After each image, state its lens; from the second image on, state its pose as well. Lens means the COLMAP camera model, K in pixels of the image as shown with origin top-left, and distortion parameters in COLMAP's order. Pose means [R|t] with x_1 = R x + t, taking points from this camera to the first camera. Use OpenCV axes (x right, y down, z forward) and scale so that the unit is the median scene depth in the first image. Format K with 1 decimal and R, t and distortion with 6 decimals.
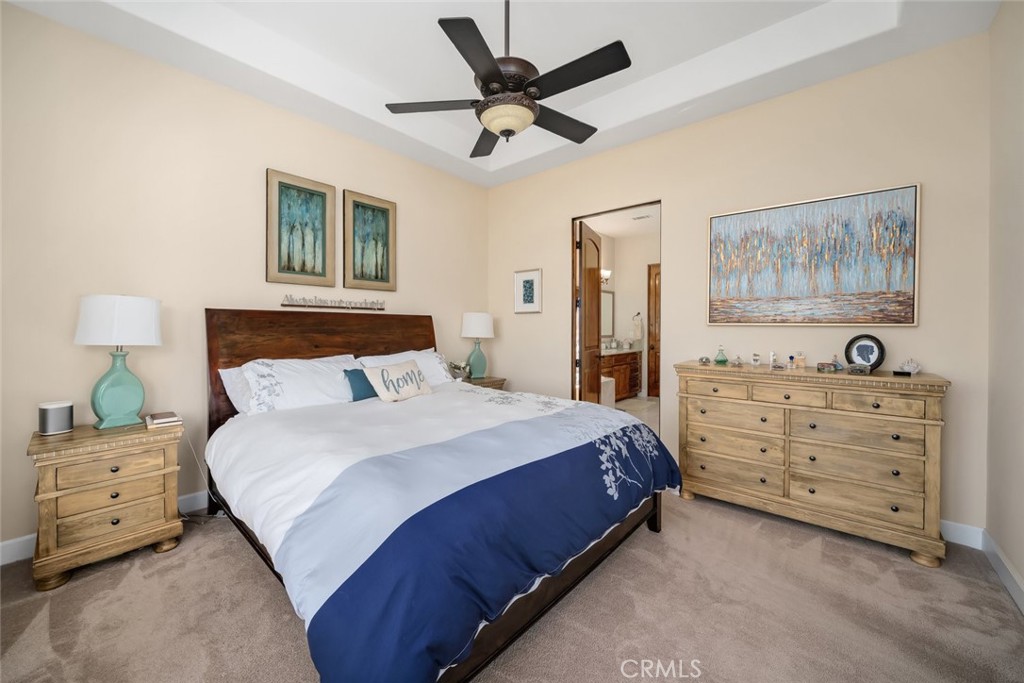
lens RADIAL K [[391.8, 0, 487.4], [0, 391.8, 331.1], [0, 0, 1]] dist [0.001103, 0.000403]
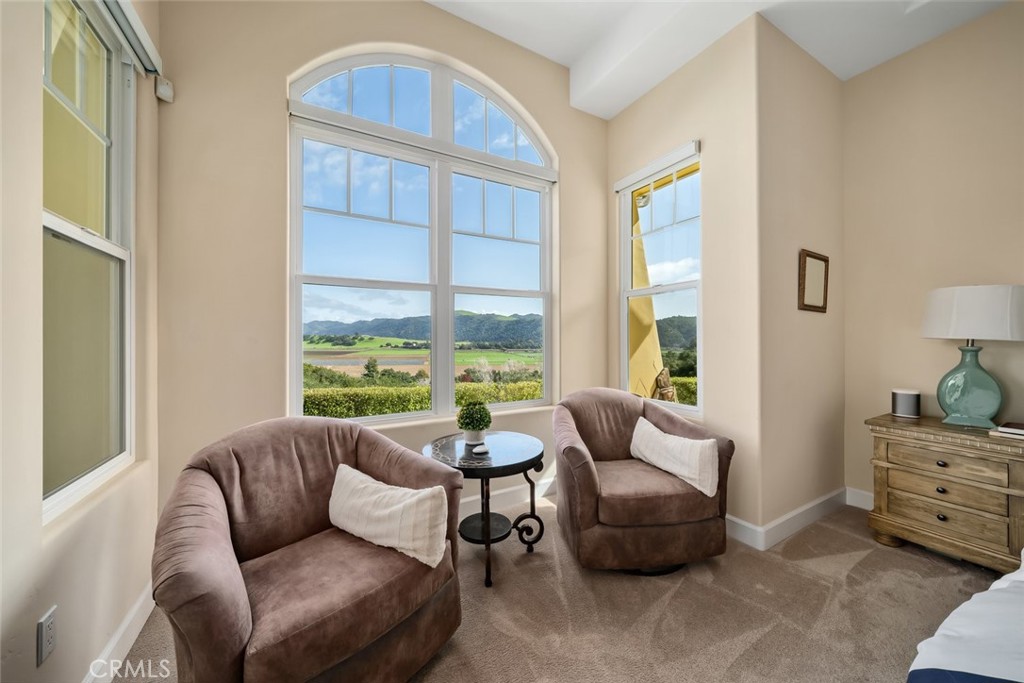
lens RADIAL K [[361.3, 0, 512.0], [0, 361.3, 341.5], [0, 0, 1]] dist [-0.000591, 0.000011]
pose [[-0.309016, 0.005107, -0.951043, 0.225005], [-0.012244, 0.999881, 0.009347, 0.048600], [0.950978, 0.014533, -0.308917, 0.239002]]
